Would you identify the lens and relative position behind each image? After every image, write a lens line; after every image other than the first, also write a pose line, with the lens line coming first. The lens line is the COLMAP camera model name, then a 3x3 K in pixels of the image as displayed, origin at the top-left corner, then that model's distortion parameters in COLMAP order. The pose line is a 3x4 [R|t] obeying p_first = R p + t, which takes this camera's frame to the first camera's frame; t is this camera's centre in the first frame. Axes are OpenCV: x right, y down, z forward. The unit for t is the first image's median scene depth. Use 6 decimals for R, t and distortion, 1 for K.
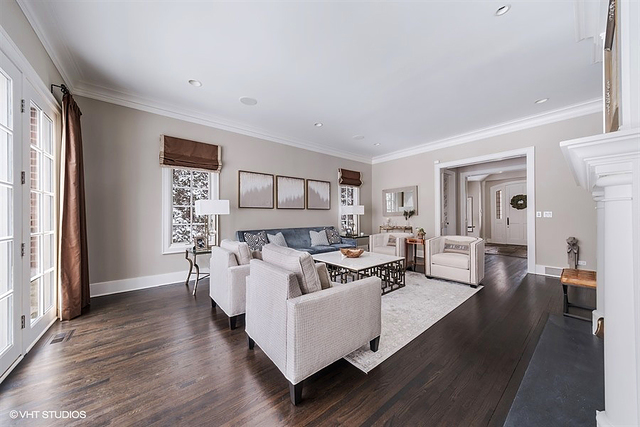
lens RADIAL K [[217.7, 0, 320.5], [0, 217.7, 213.2], [0, 0, 1]] dist [0.011386, 0.000062]
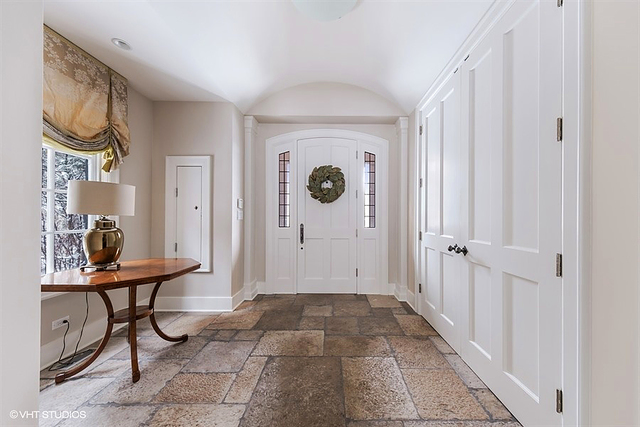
lens RADIAL K [[217.7, 0, 322.6], [0, 217.7, 217.3], [0, 0, 1]] dist [0.011386, 0.000062]
pose [[0.648315, 0.008079, 0.761329, 0.579491], [-0.007849, 0.999961, -0.003927, 0.008285], [-0.761331, -0.003430, 0.648354, 0.716377]]
